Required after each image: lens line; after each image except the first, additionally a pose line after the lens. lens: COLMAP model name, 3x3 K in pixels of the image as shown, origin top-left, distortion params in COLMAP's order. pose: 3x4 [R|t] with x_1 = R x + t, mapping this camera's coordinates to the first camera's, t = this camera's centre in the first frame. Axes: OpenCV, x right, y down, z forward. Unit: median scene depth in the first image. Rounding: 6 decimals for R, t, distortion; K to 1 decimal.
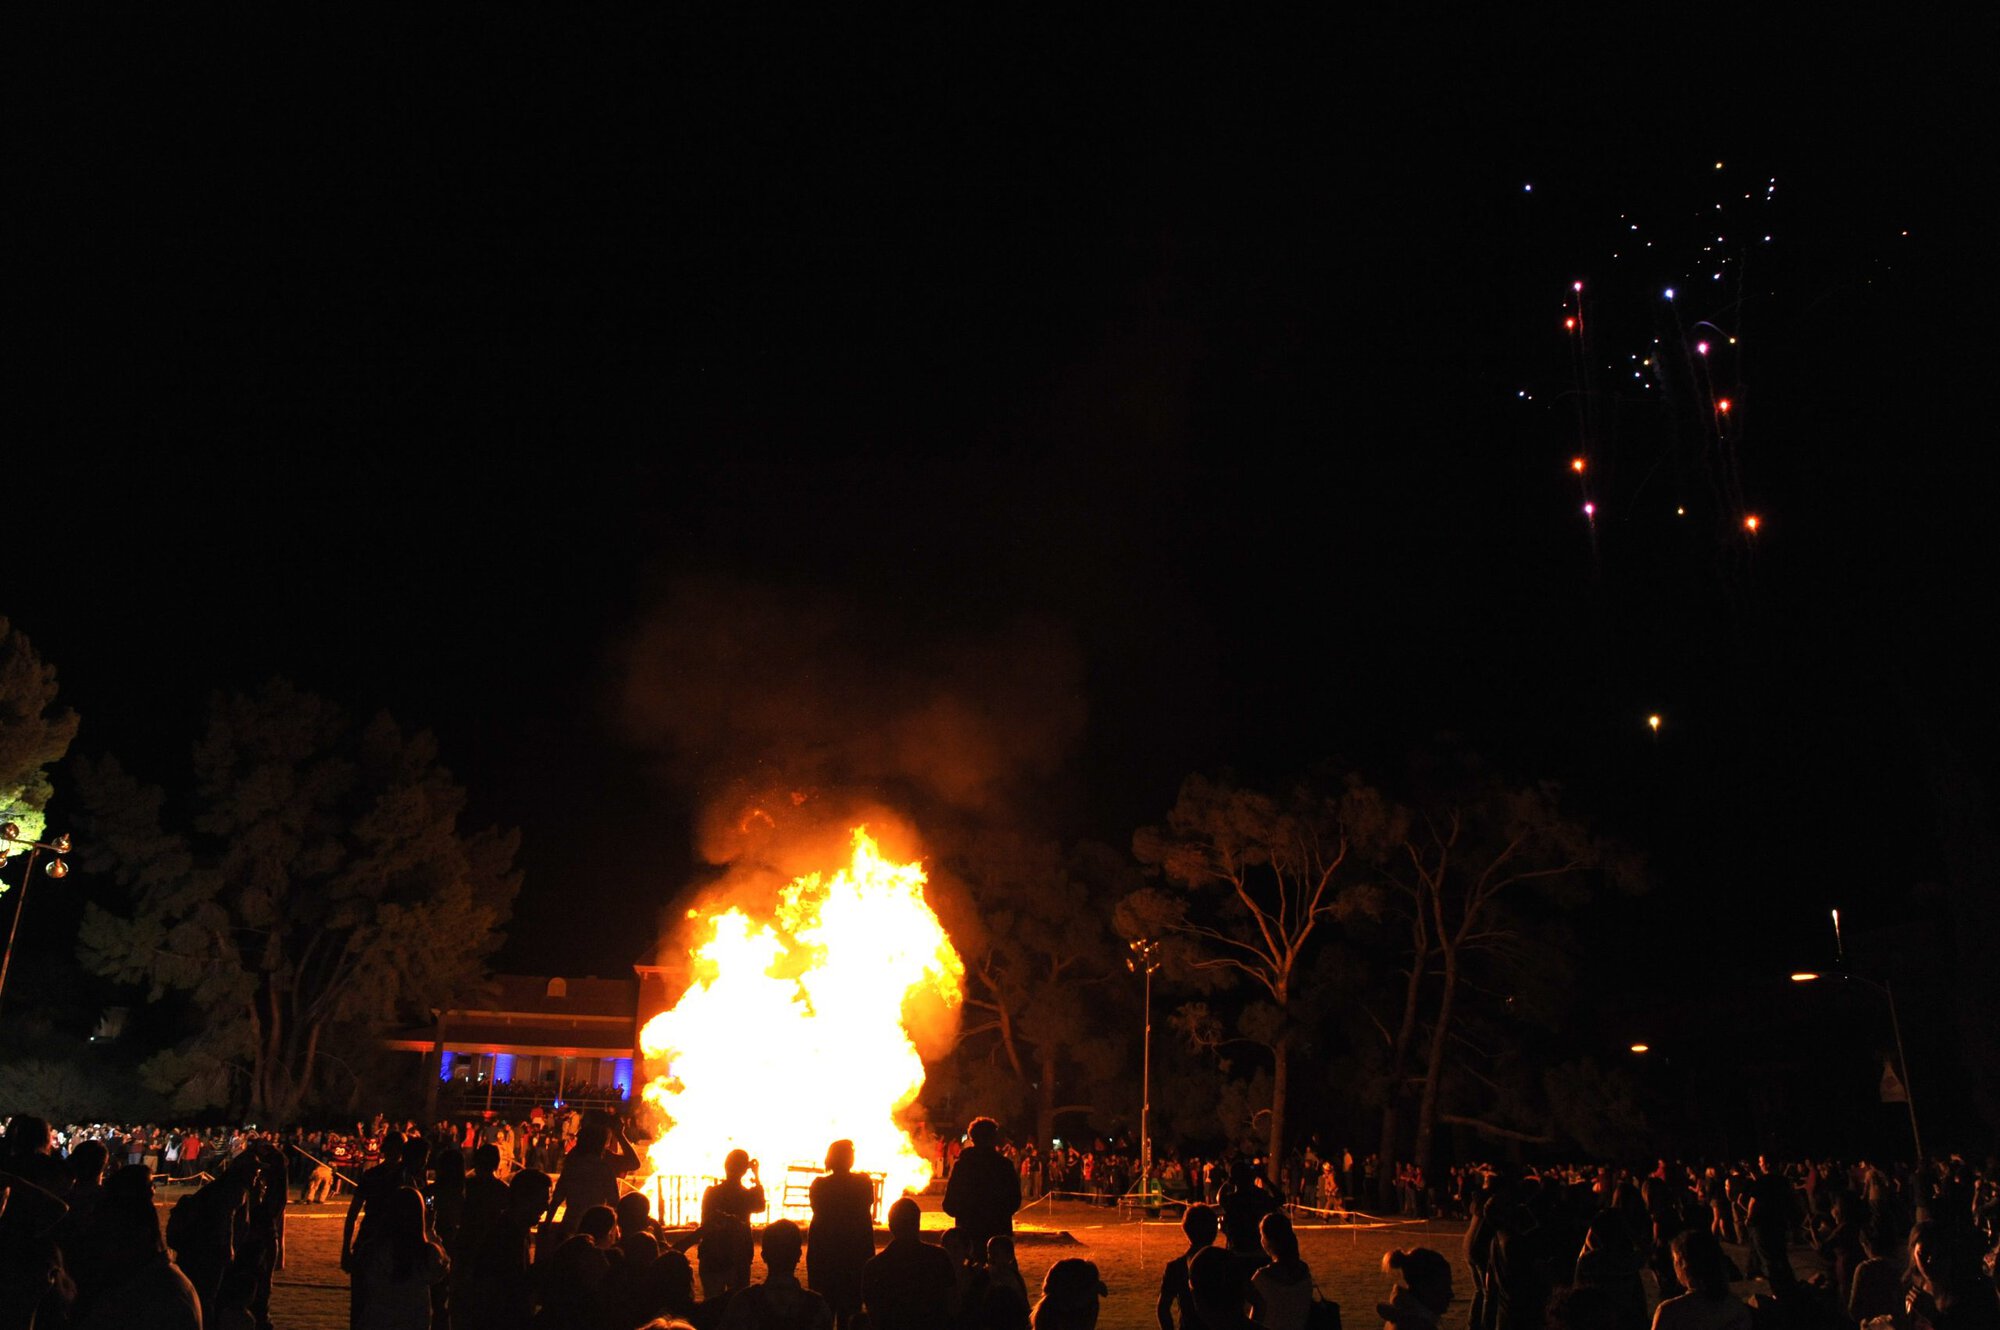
lens RADIAL K [[1406.4, 0, 1006.5], [0, 1406.4, 672.4], [0, 0, 1]] dist [-0.053351, -0.000603]
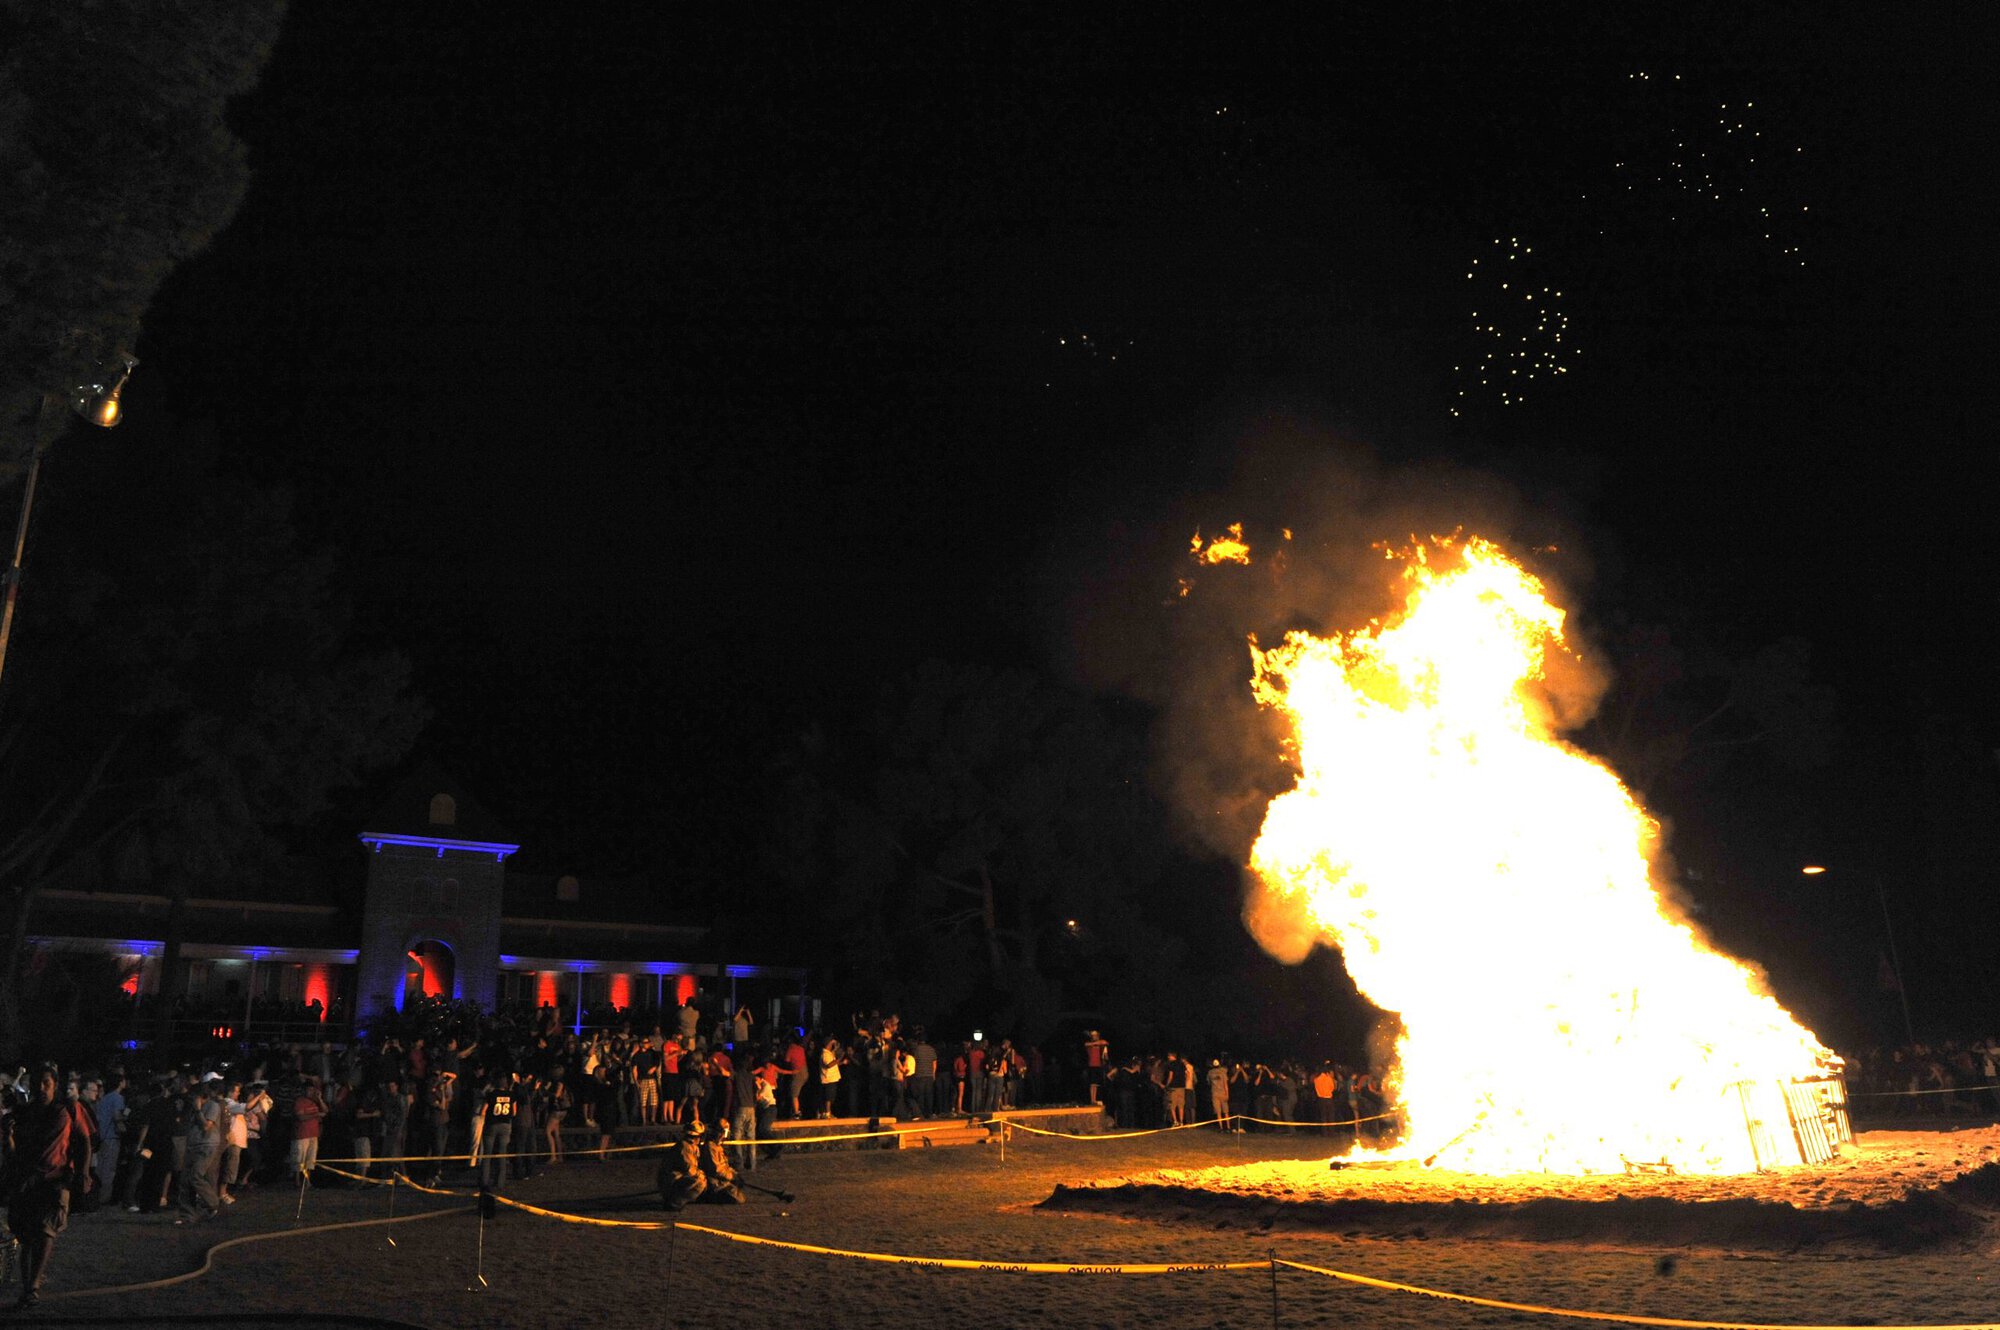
lens RADIAL K [[1406.4, 0, 988.4], [0, 1406.4, 667.9], [0, 0, 1]] dist [-0.053351, -0.000603]
pose [[0.907467, 0.083289, 0.411784, -0.447278], [-0.101396, 0.994597, 0.022280, 0.131992], [-0.407703, -0.061972, 0.911009, 0.396711]]
